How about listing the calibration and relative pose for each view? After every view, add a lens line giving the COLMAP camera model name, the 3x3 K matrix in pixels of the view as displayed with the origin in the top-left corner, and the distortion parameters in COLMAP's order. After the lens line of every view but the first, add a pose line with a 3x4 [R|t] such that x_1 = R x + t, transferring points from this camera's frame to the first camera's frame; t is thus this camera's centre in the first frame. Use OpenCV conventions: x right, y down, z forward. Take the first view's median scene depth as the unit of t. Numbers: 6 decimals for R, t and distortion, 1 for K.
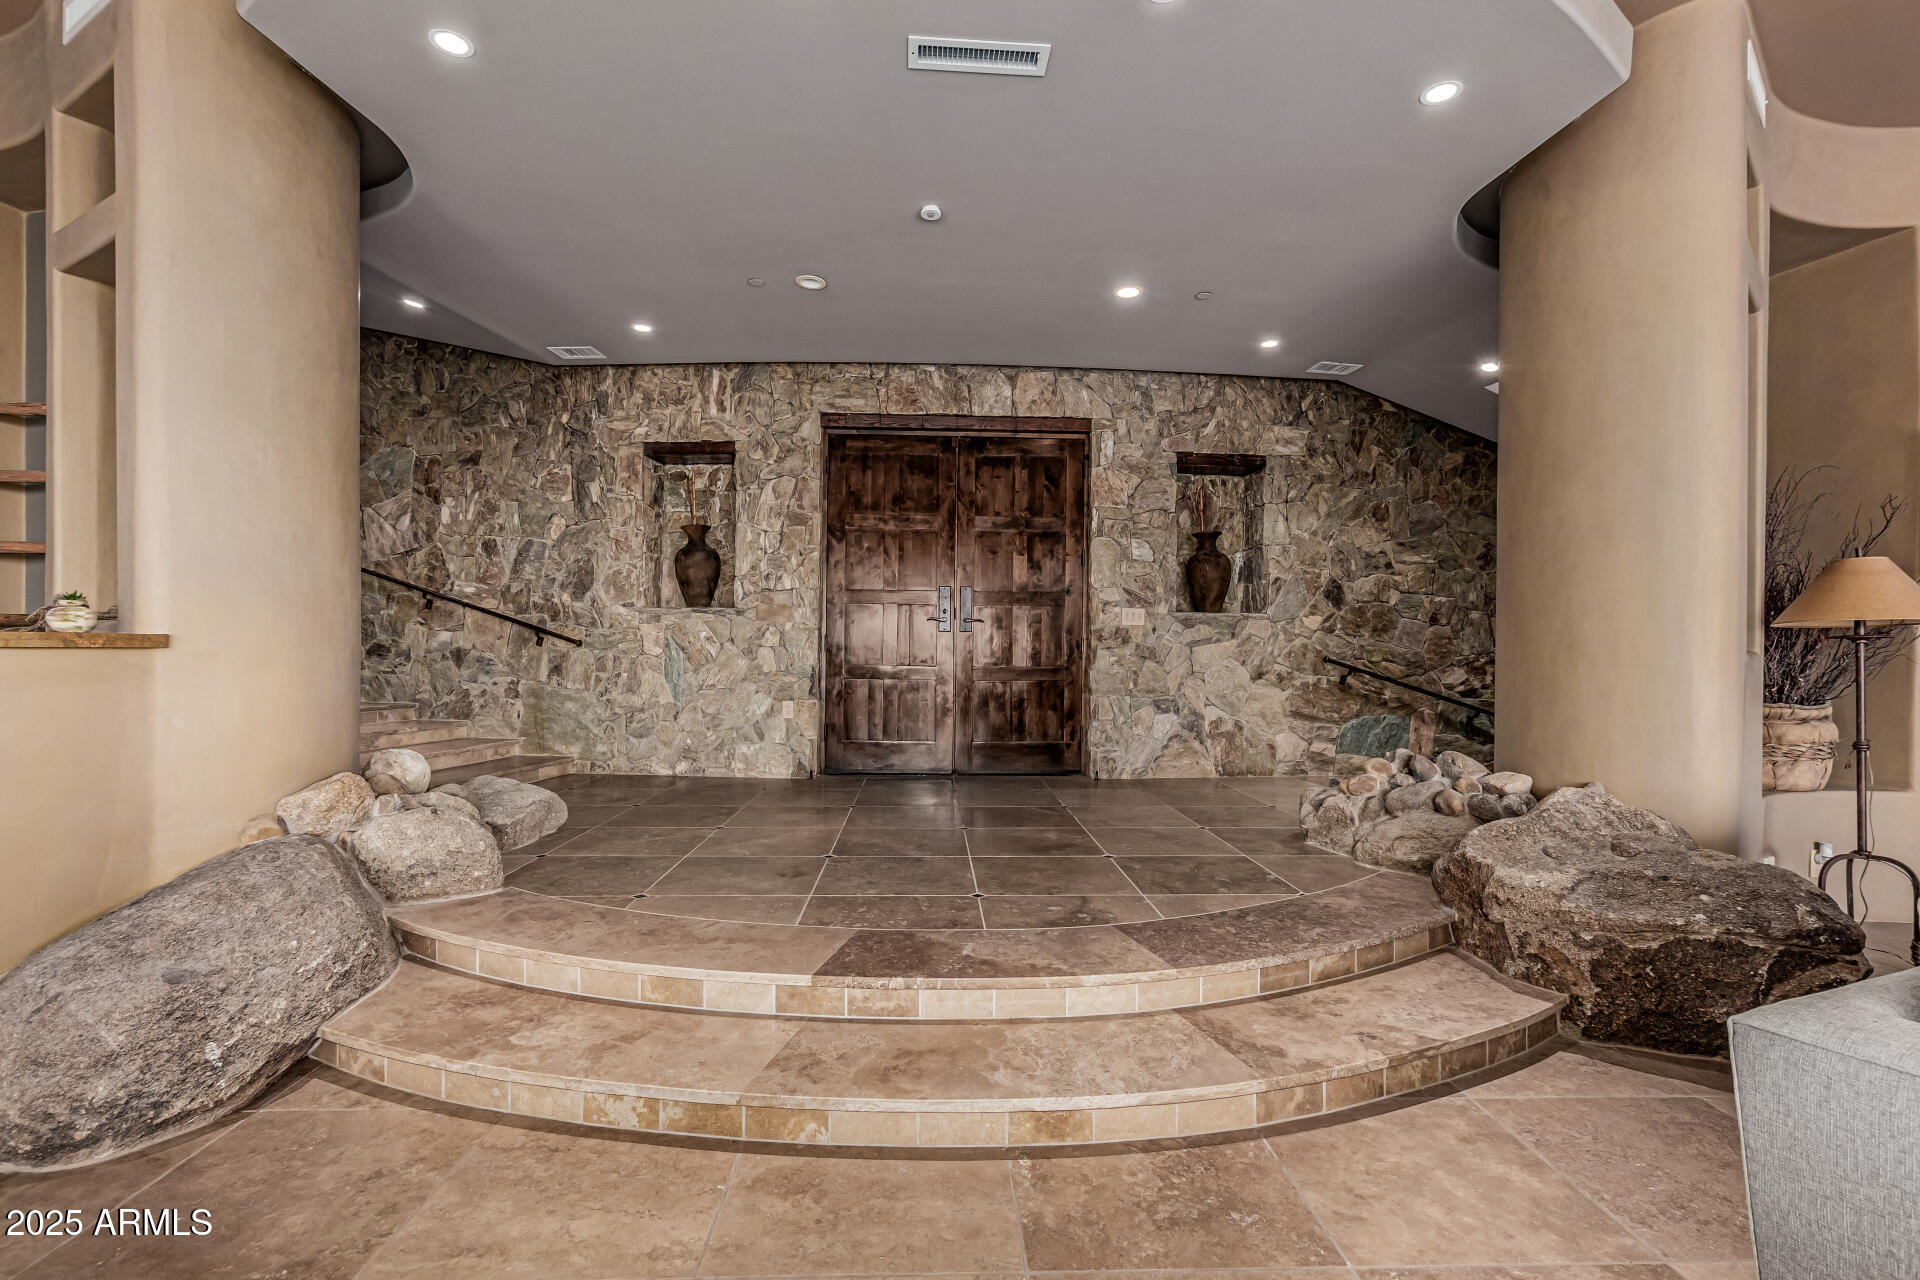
lens RADIAL K [[886.0, 0, 957.7], [0, 886.0, 644.1], [0, 0, 1]] dist [0.004413, 0.000337]
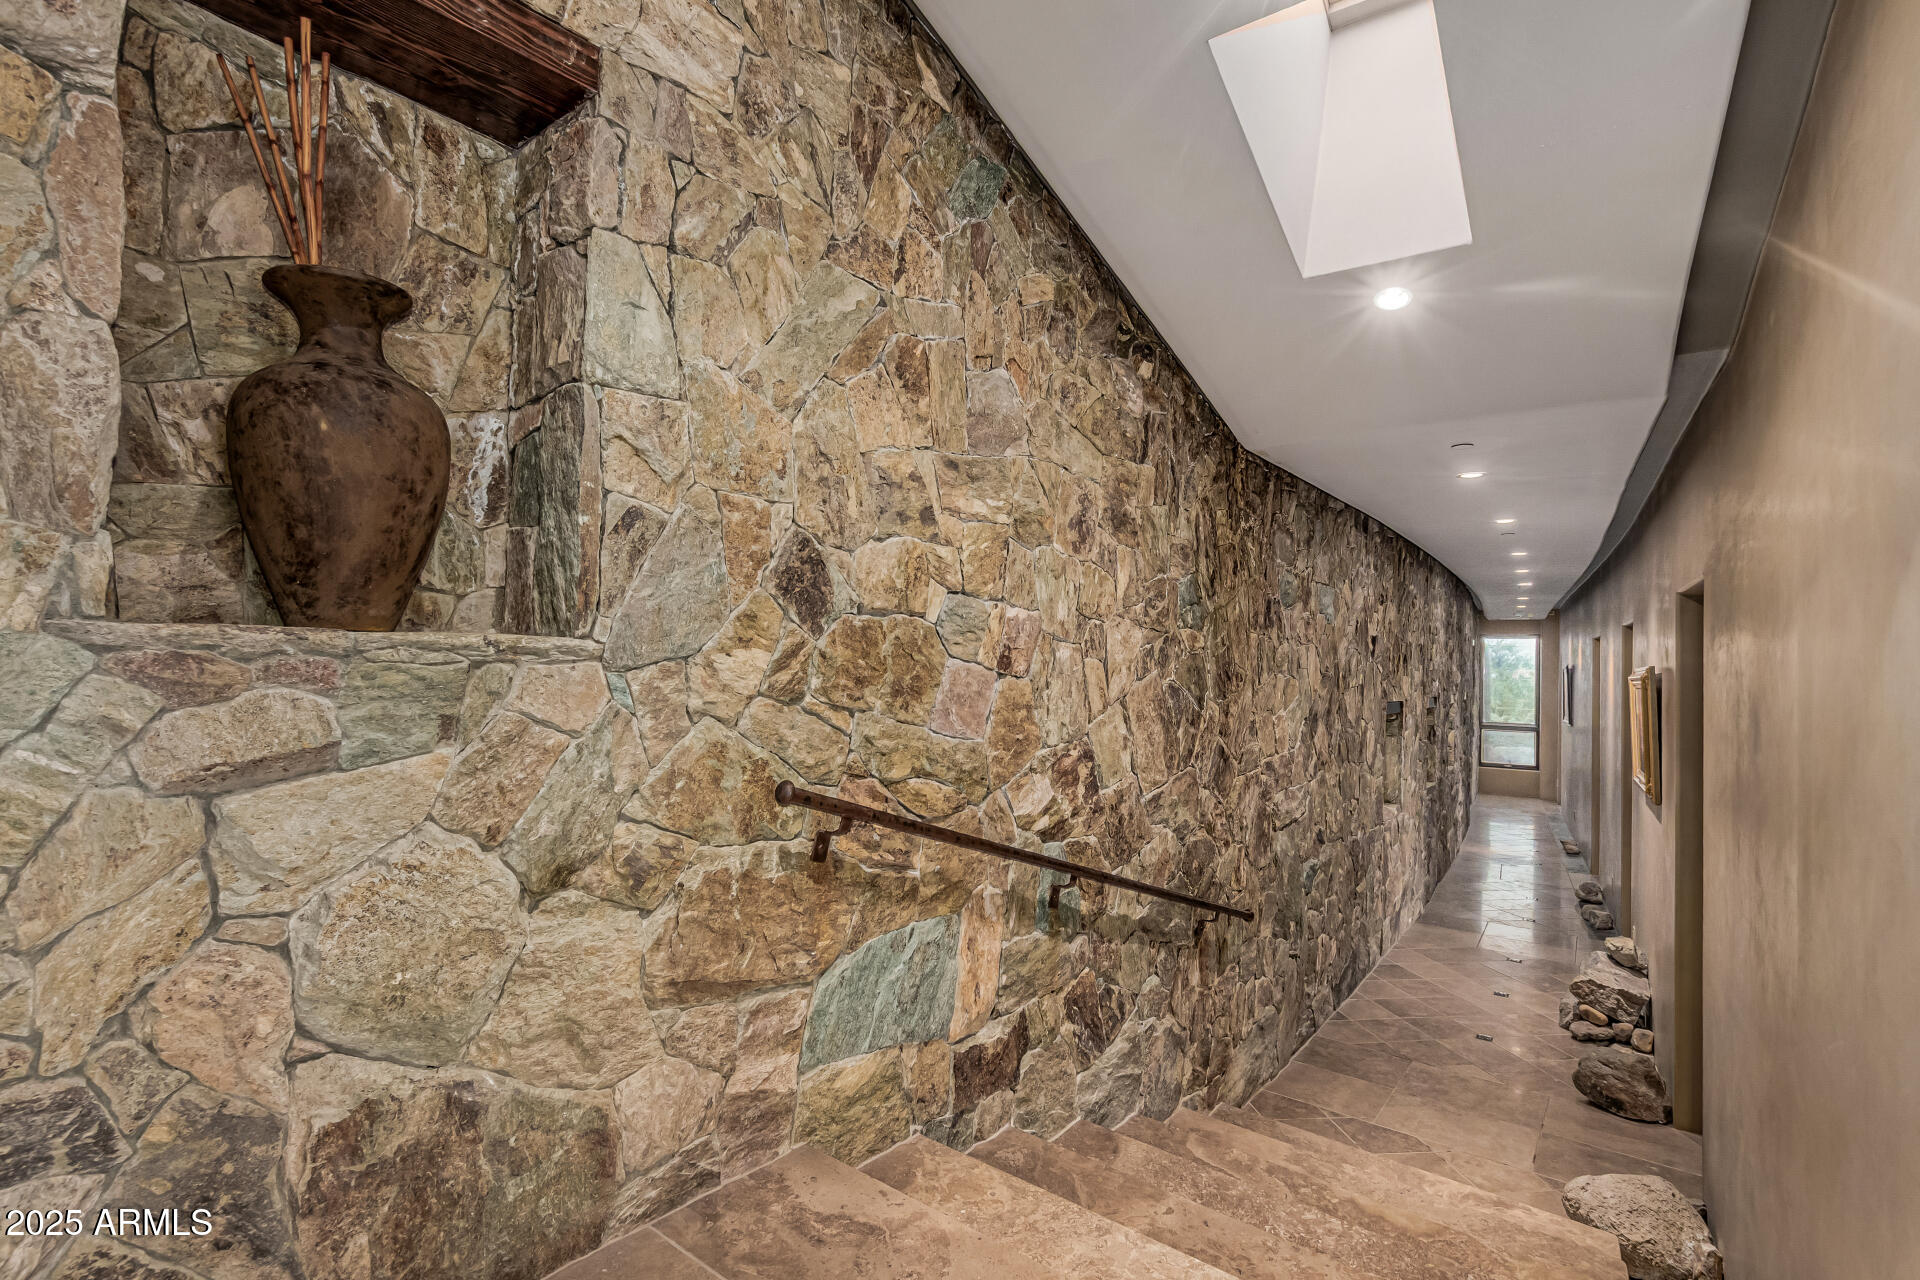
lens RADIAL K [[886.0, 0, 957.7], [0, 886.0, 644.1], [0, 0, 1]] dist [0.004413, 0.000337]
pose [[0.729466, 0.020345, 0.683714, 0.244528], [-0.017097, 0.999788, -0.011509, -0.031295], [-0.683803, -0.003294, 0.729659, 0.724045]]
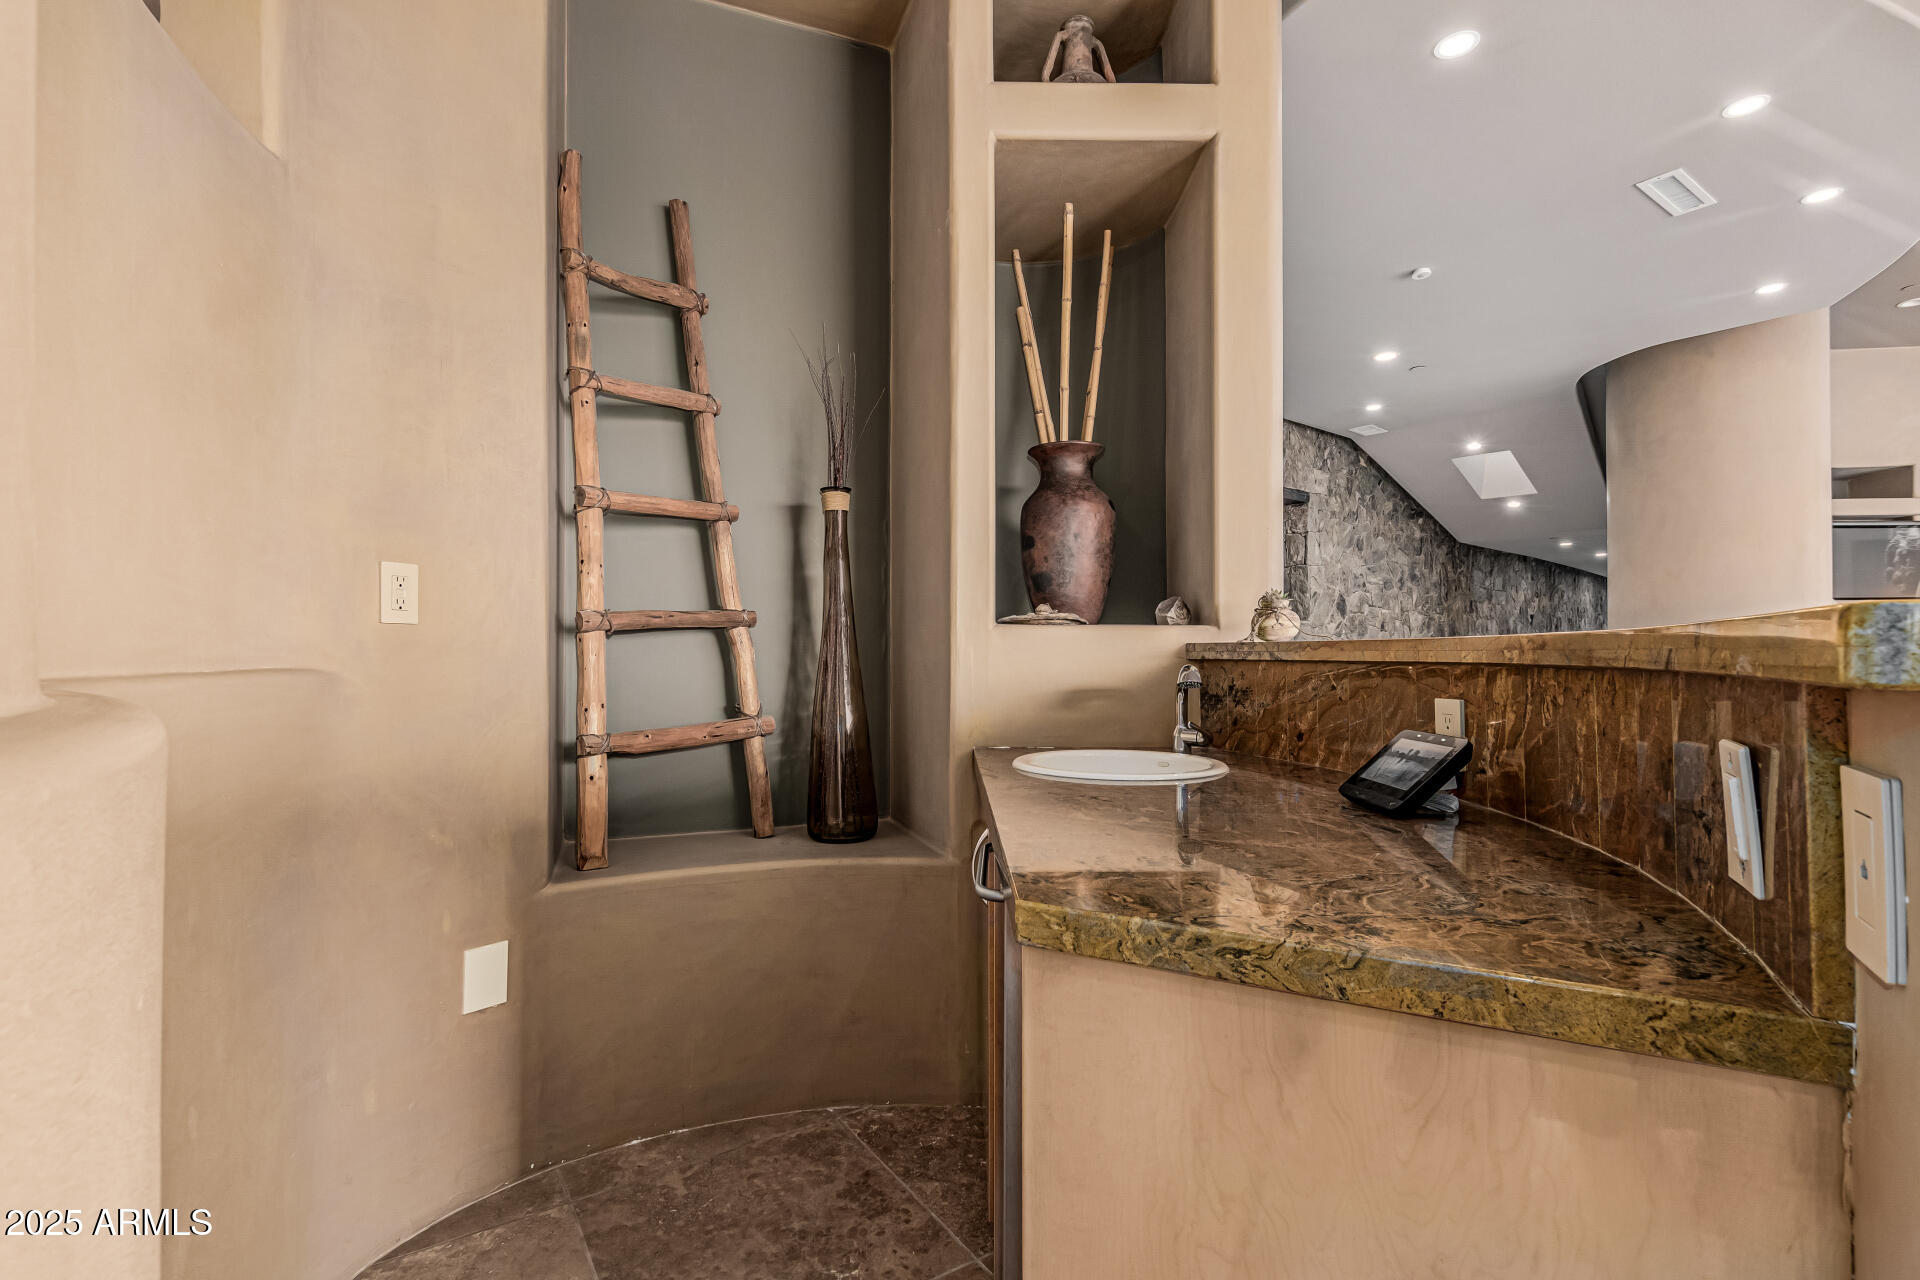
lens RADIAL K [[886.0, 0, 957.7], [0, 886.0, 644.1], [0, 0, 1]] dist [0.004413, 0.000337]
pose [[0.845723, -0.004264, 0.533606, -0.714171], [0.006148, 0.999980, -0.001754, -0.003107], [-0.533587, 0.004764, 0.845732, 0.219748]]
